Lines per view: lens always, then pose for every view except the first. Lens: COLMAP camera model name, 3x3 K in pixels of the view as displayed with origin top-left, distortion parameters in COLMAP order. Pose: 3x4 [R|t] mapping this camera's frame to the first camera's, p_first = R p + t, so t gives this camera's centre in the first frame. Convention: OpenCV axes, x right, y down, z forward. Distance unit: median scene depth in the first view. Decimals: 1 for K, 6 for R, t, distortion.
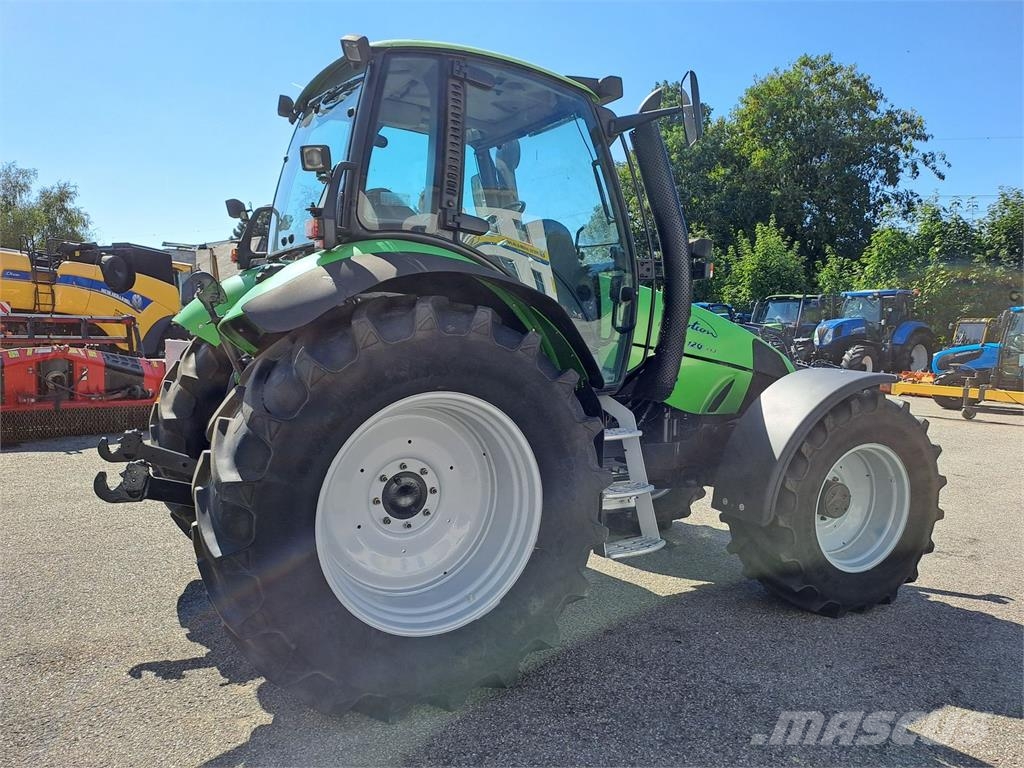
lens RADIAL K [[759.5, 0, 492.5], [0, 759.5, 392.4], [0, 0, 1]] dist [0.089089, -0.100528]
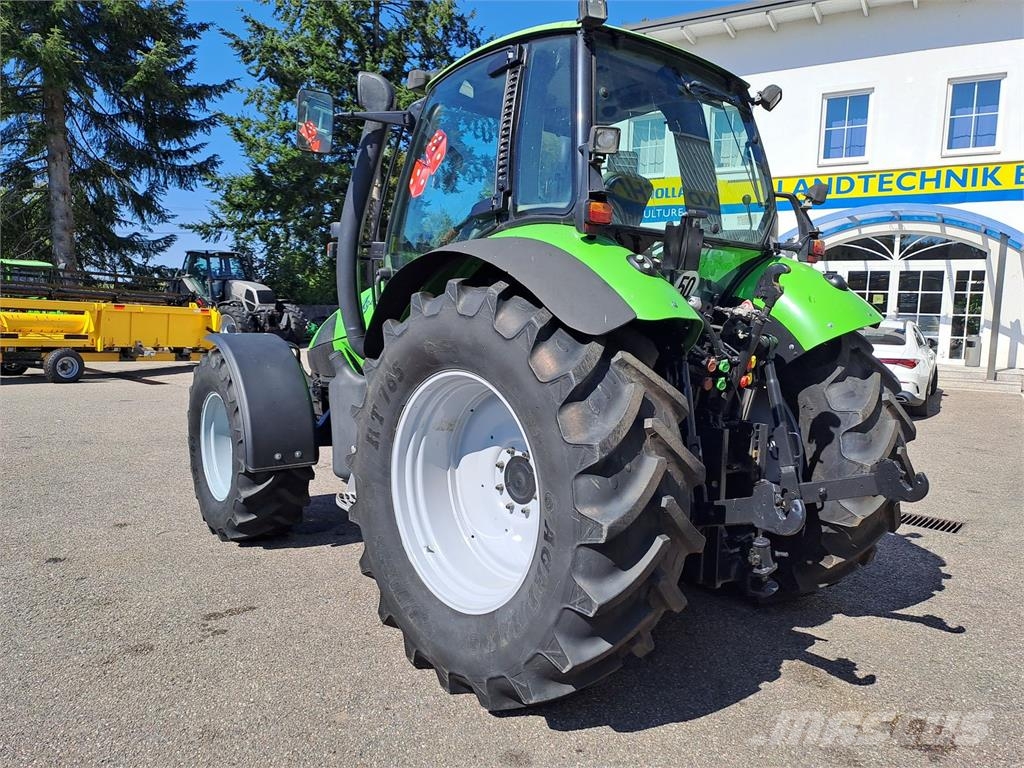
lens RADIAL K [[749.3, 0, 504.3], [0, 749.3, 380.7], [0, 0, 1]] dist [0.100744, -0.113074]
pose [[-0.211125, -0.116764, 0.970460, -0.968973], [0.048183, 0.990389, 0.129644, -0.125734], [-0.976271, 0.074131, -0.203470, 1.240622]]
